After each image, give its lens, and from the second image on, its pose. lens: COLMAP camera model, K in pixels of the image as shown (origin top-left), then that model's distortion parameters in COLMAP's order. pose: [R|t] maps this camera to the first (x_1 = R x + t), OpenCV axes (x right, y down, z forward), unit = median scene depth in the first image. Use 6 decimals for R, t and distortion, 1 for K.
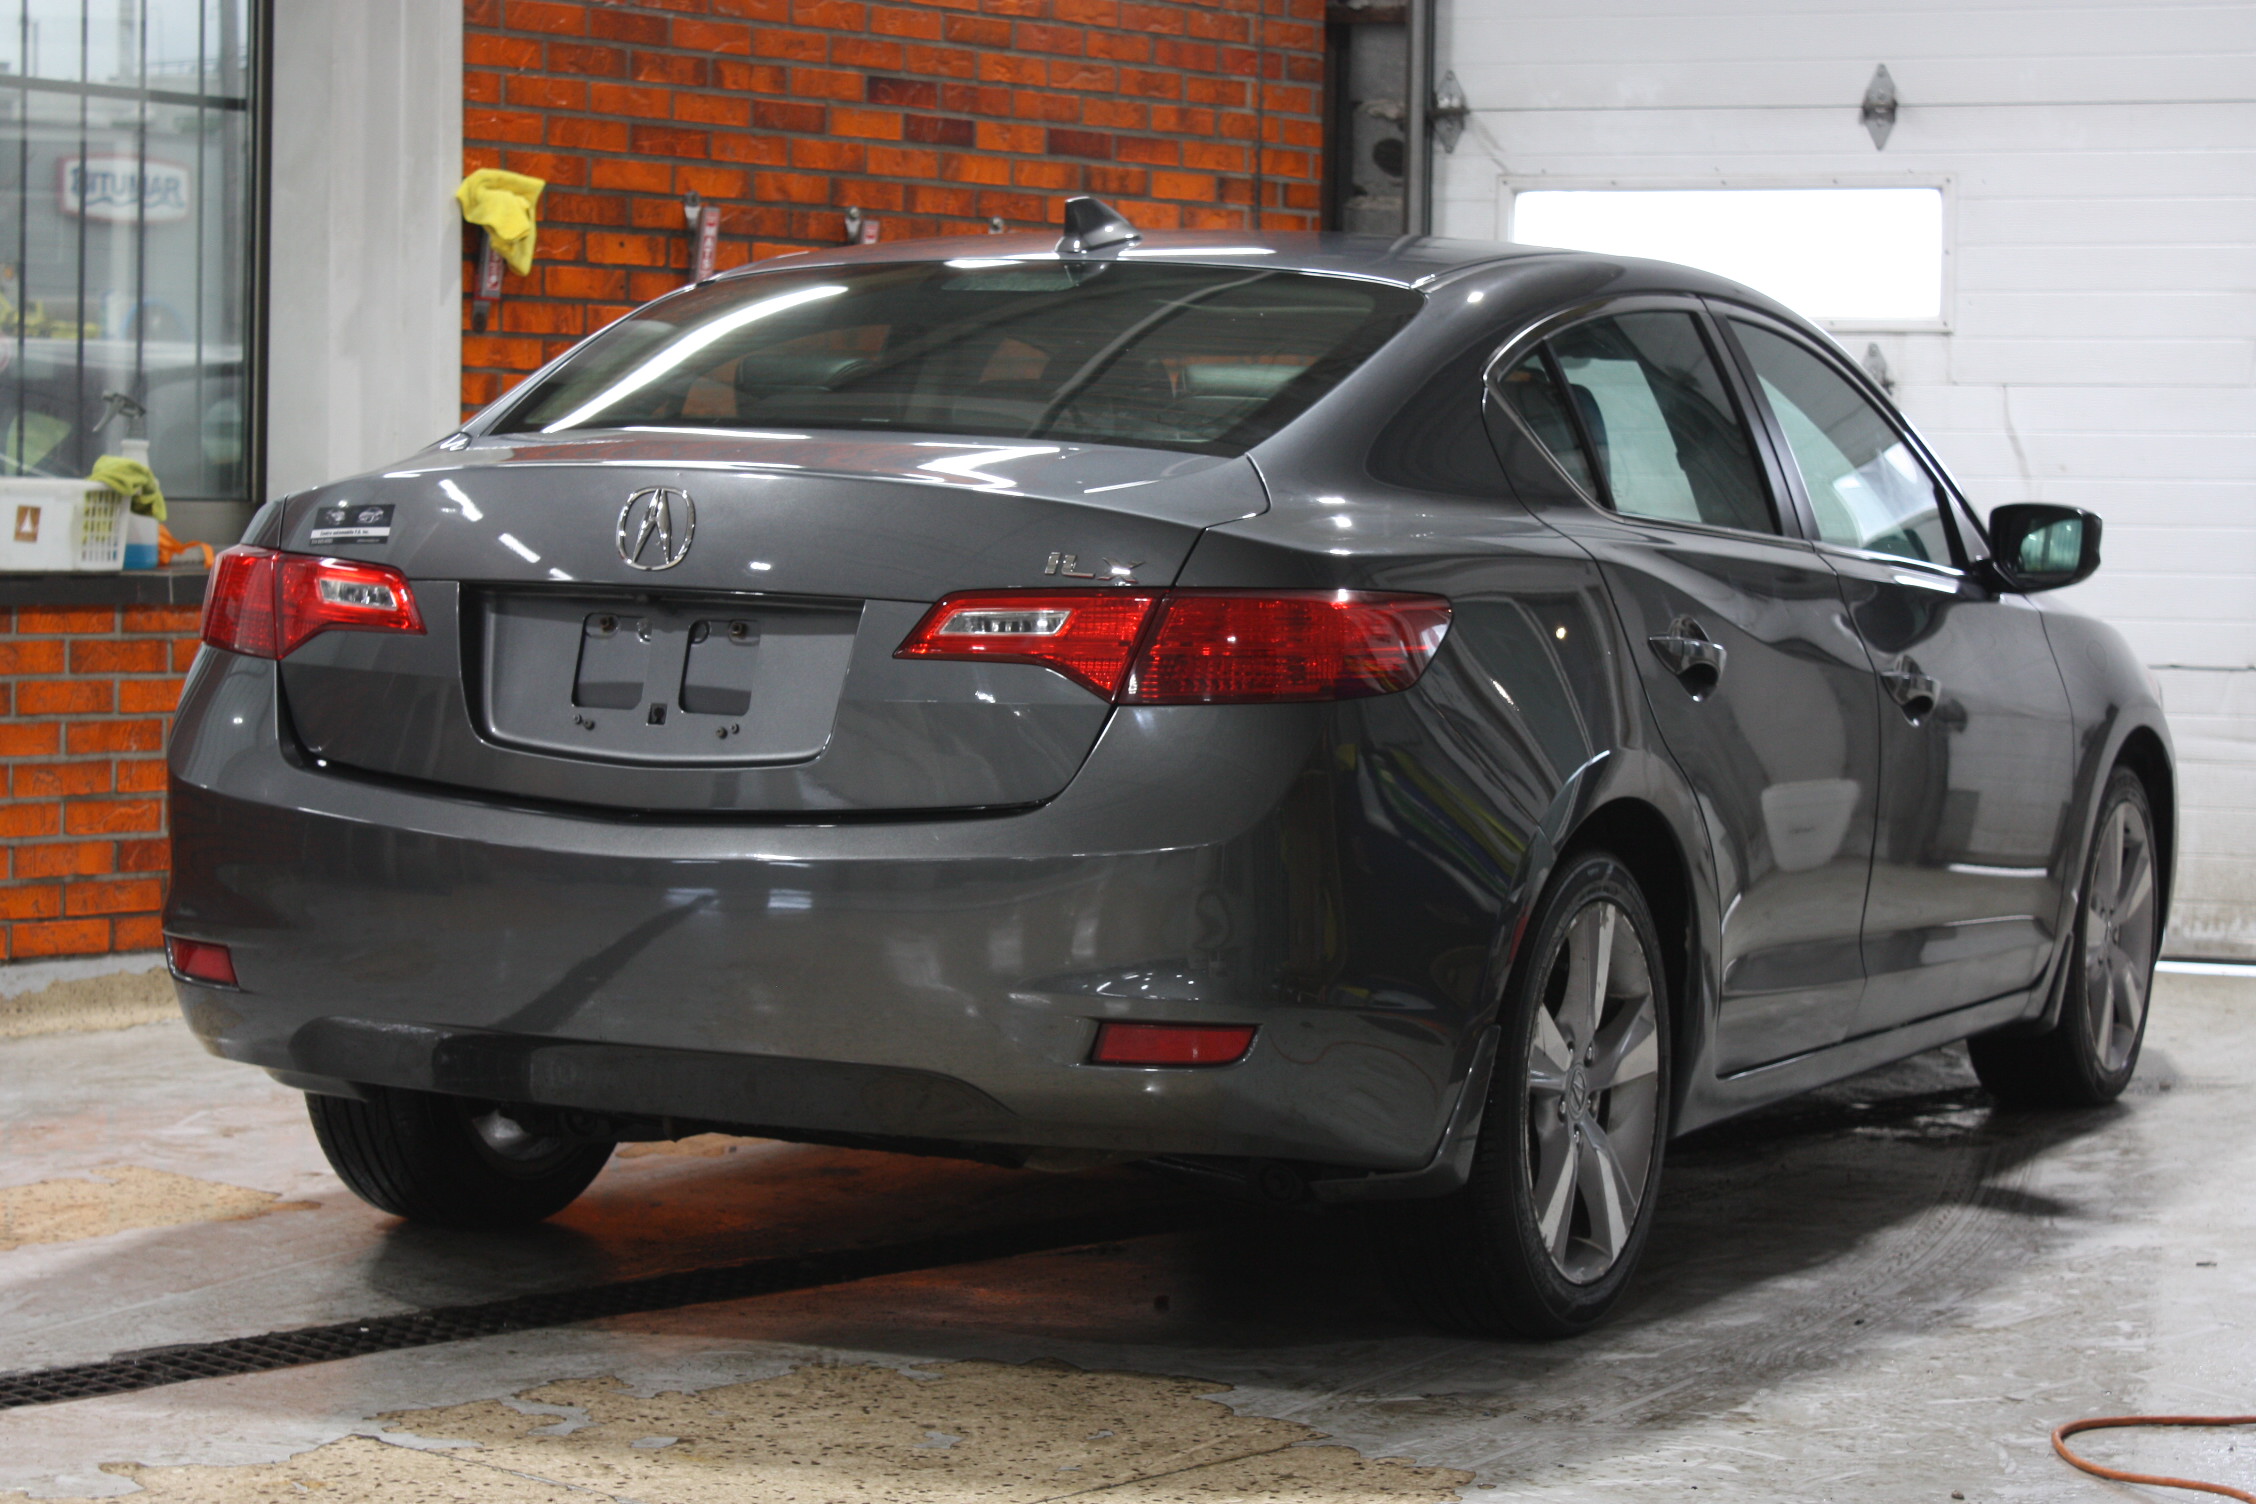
lens RADIAL K [[4772.1, 0, 1128.0], [0, 4772.1, 752.0], [0, 0, 1]] dist [0.047088, 0.692917]
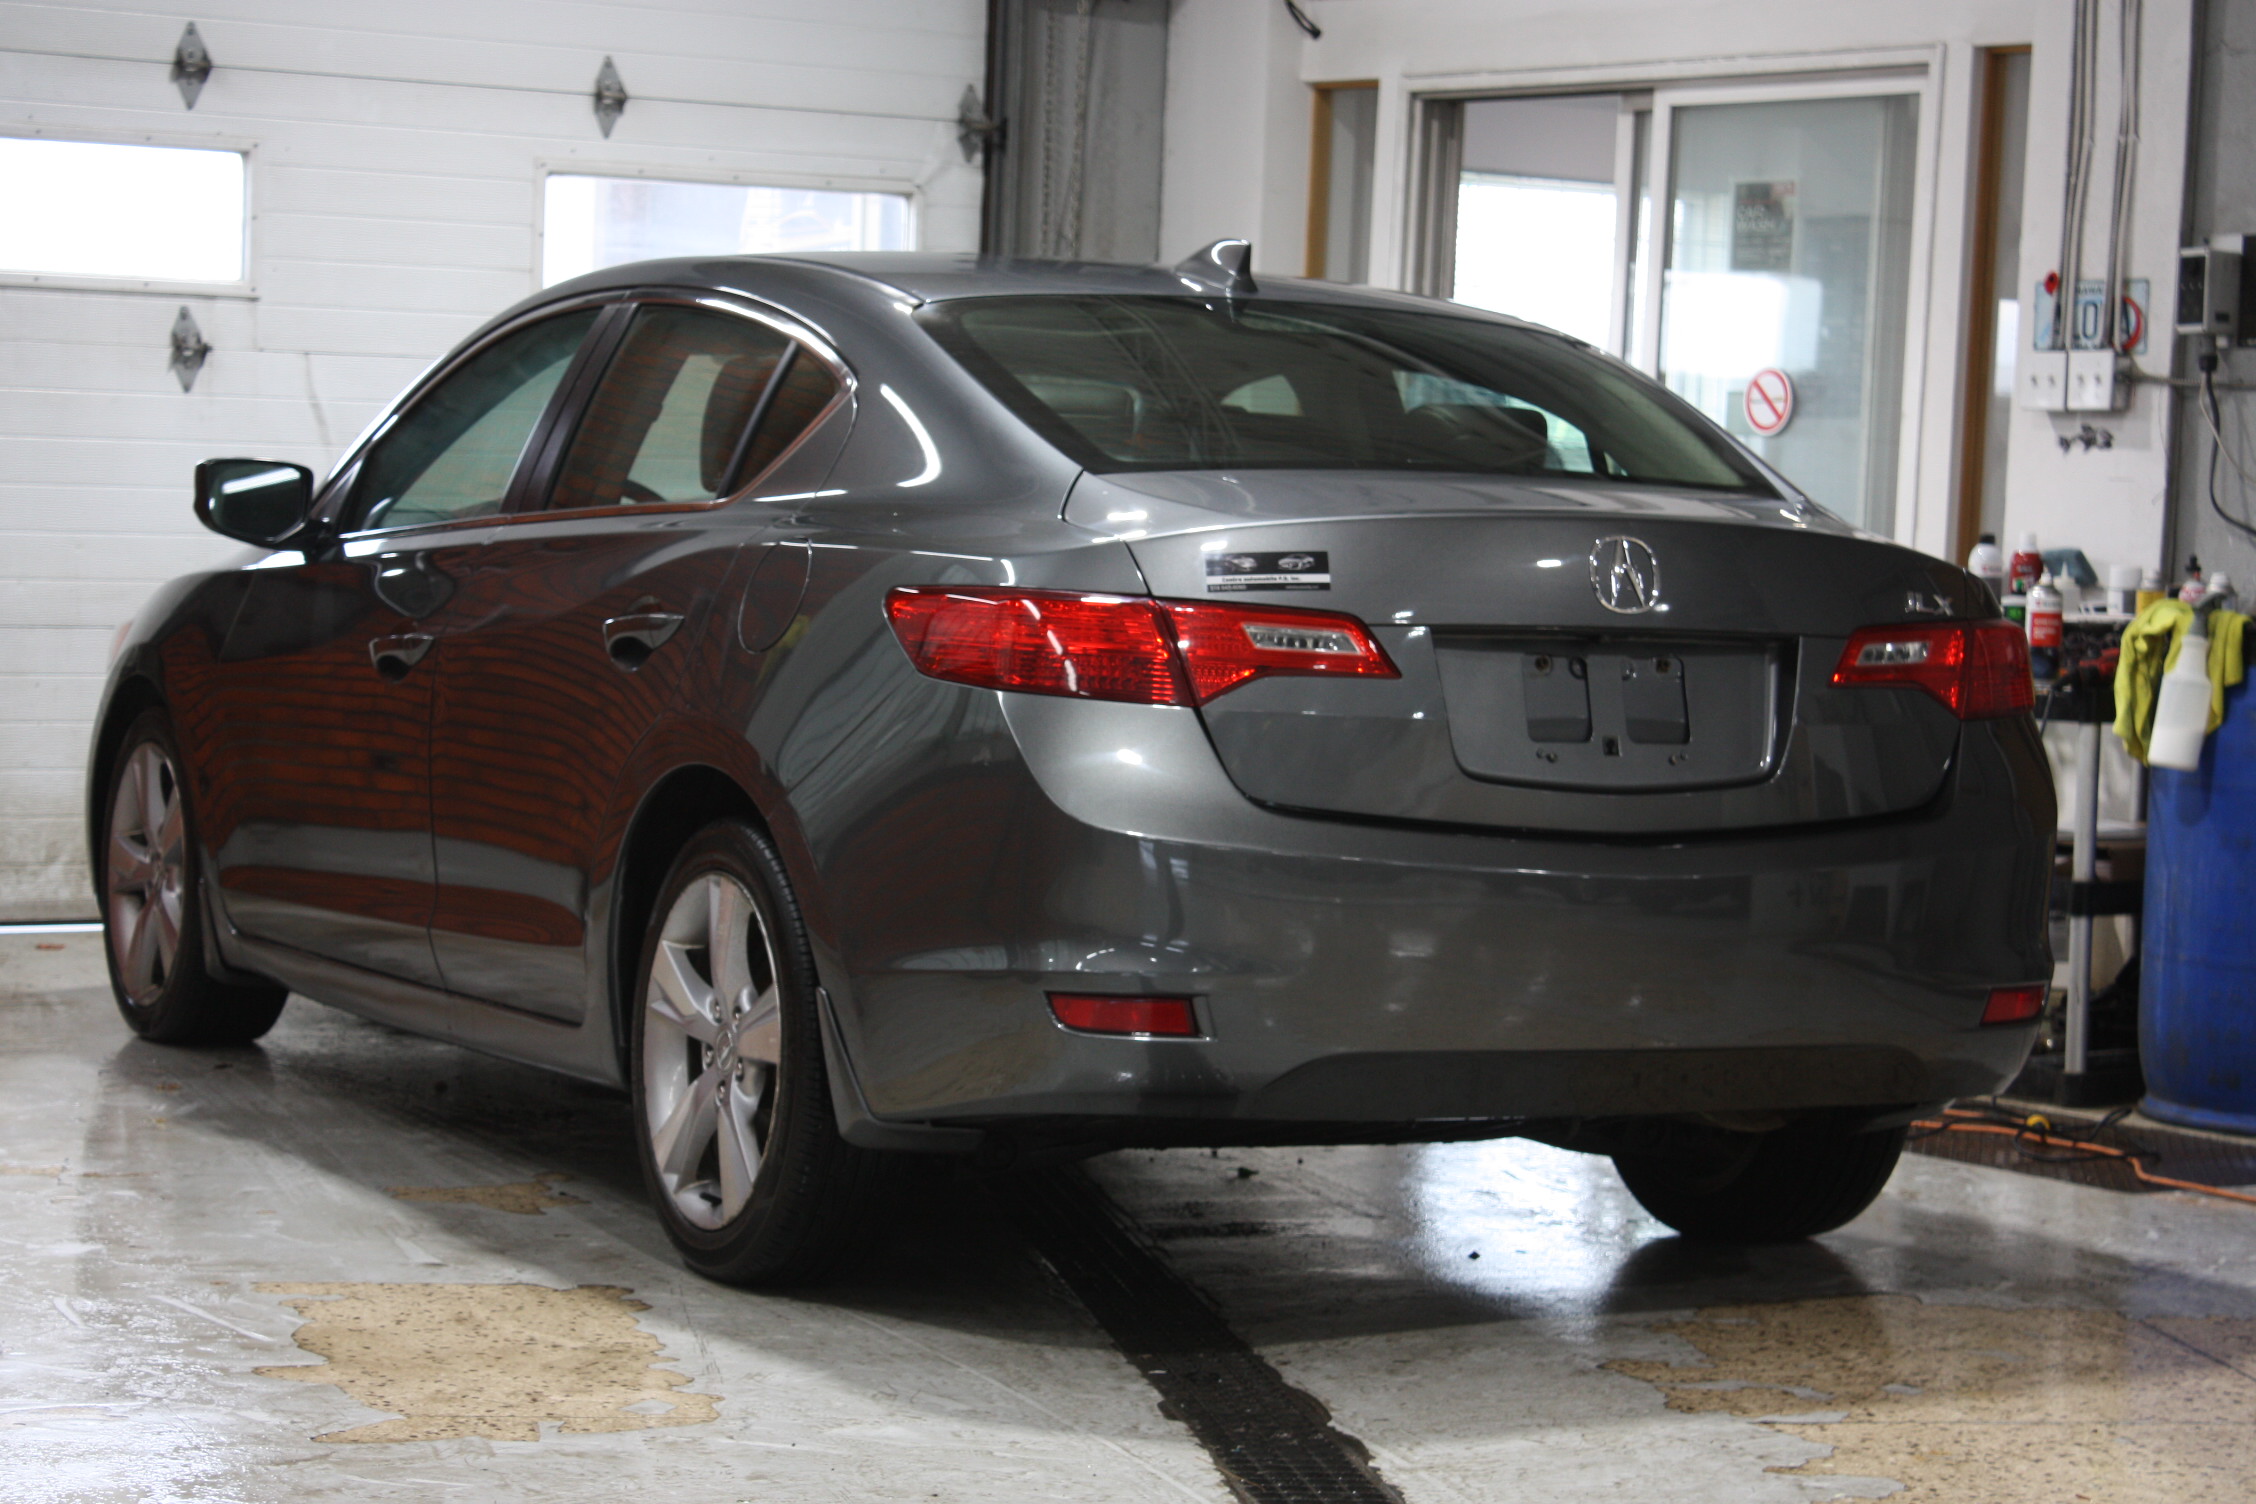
lens RADIAL K [[5255.1, 0, 1128.0], [0, 5255.1, 752.0], [0, 0, 1]] dist [0.109024, 0.234371]
pose [[0.596888, -0.044779, 0.801074, -0.601726], [0.026774, 0.998997, 0.035893, -0.028022], [-0.801878, 0.000024, 0.597488, 0.200121]]
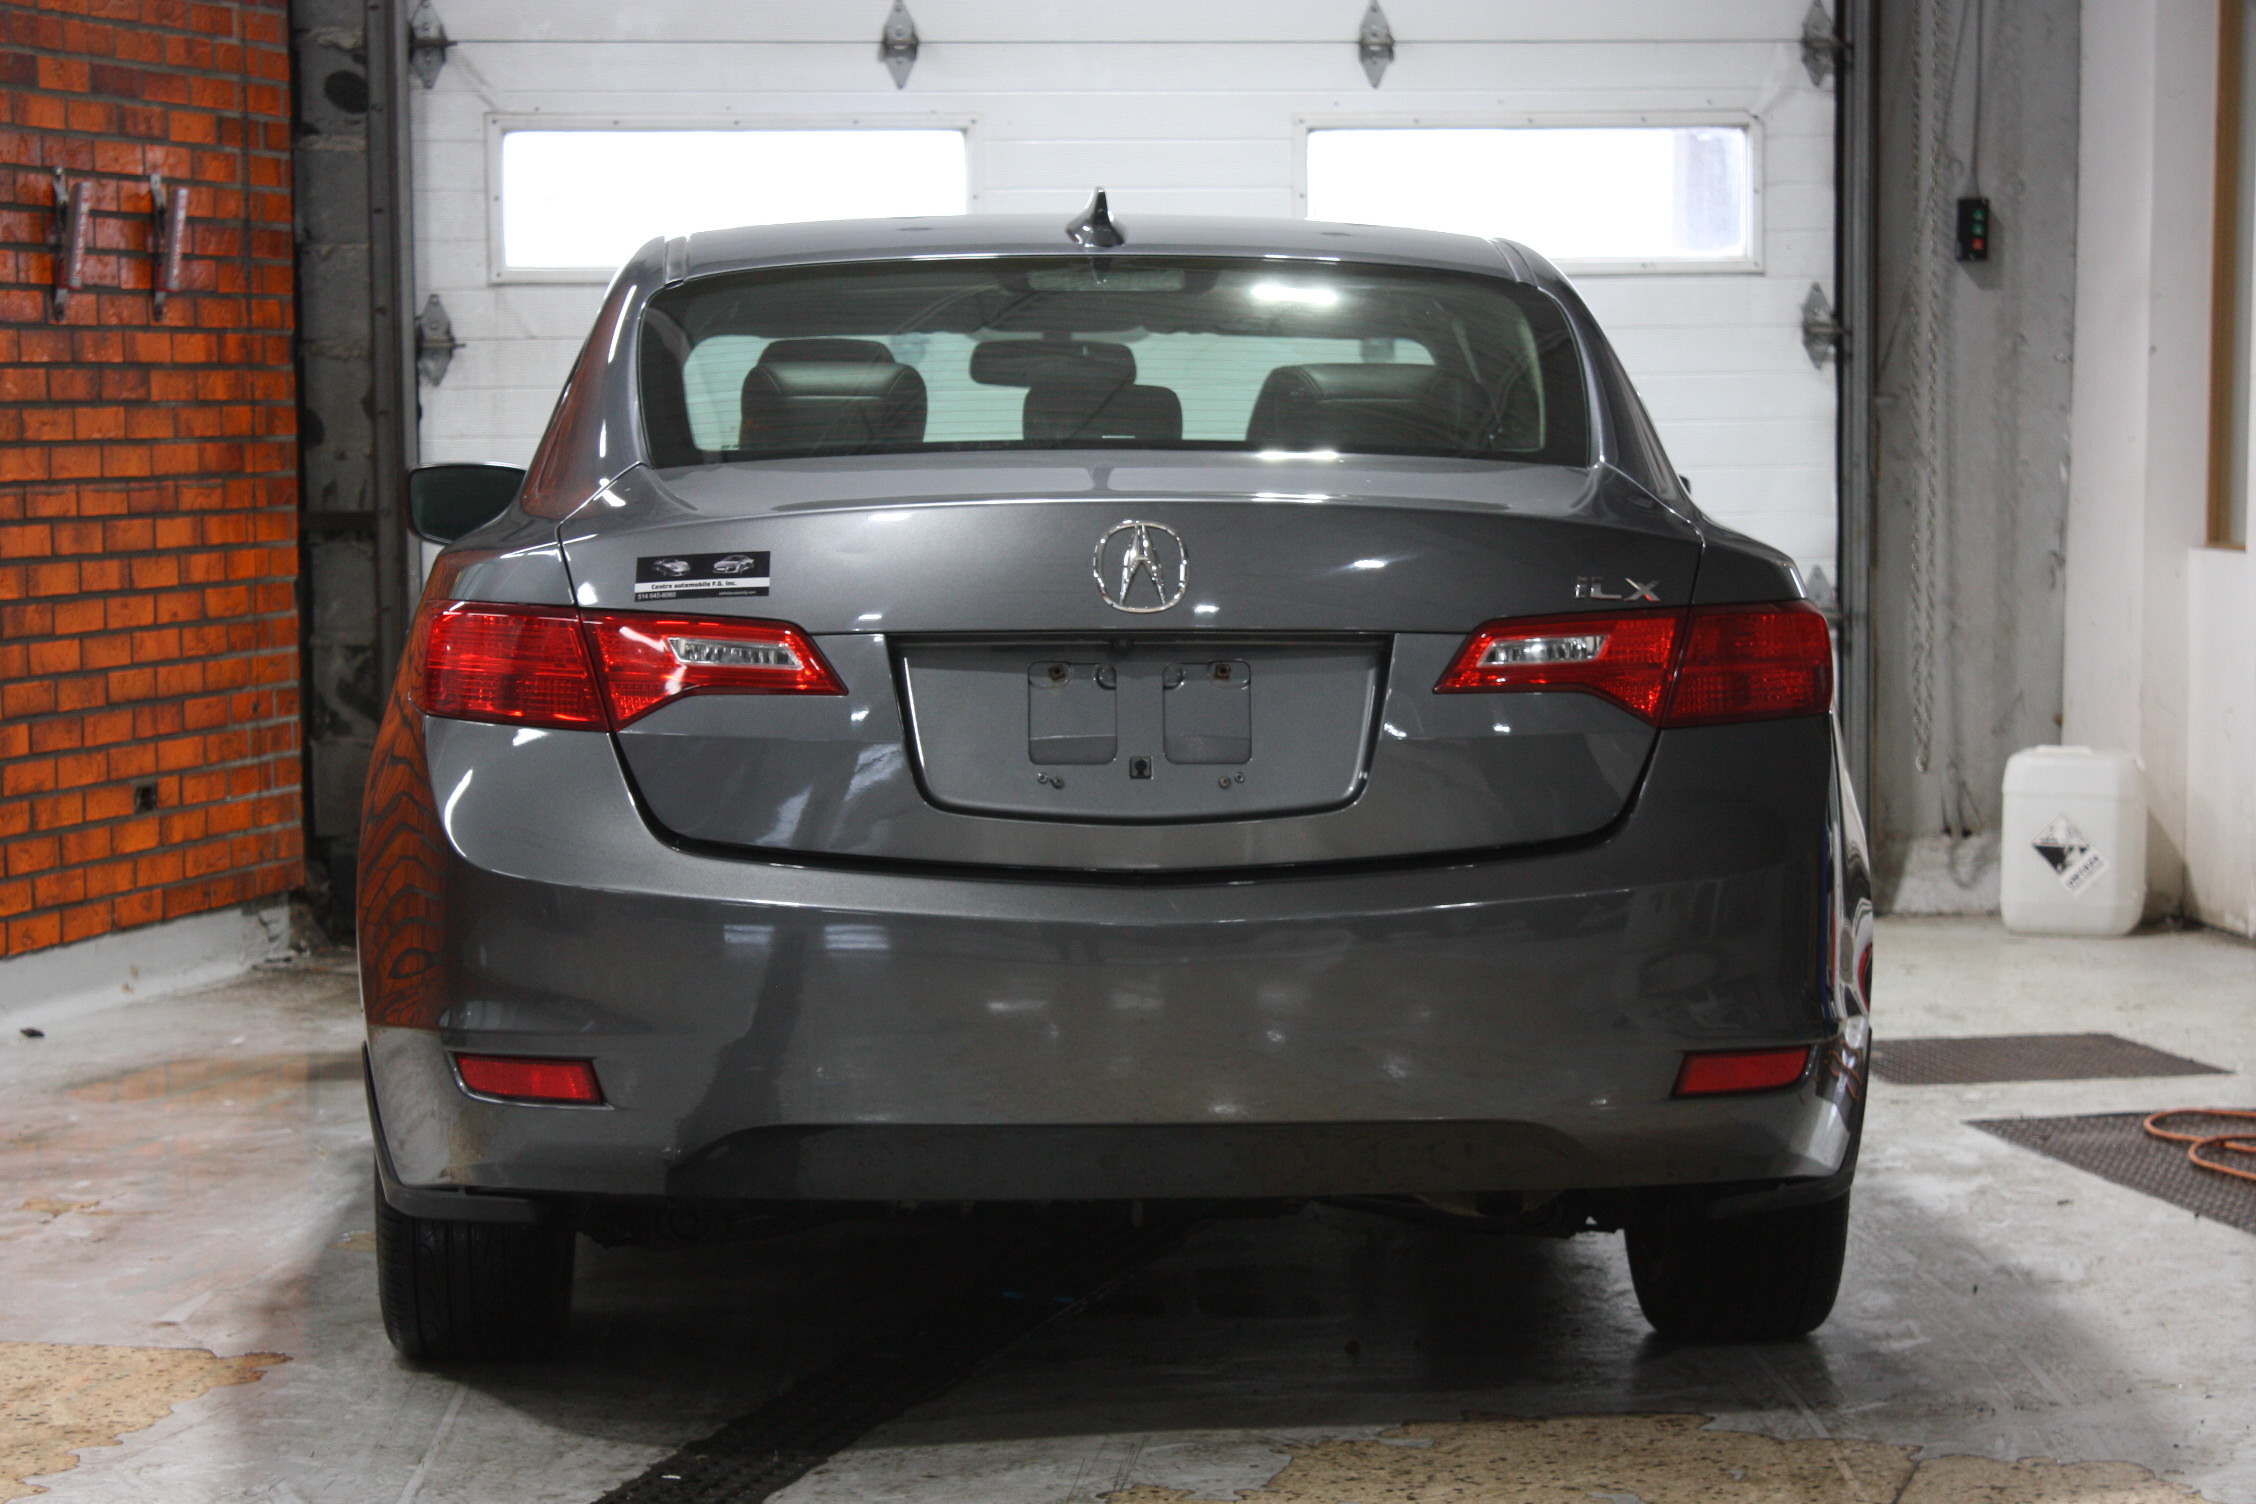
lens RADIAL K [[5342.1, 0, 1128.0], [0, 5342.1, 752.0], [0, 0, 1]] dist [0.119082, -0.315755]
pose [[0.875282, -0.060280, 0.479841, -0.321139], [0.053849, 0.998179, 0.027171, -0.021024], [-0.480605, 0.002056, 0.876935, 0.048097]]
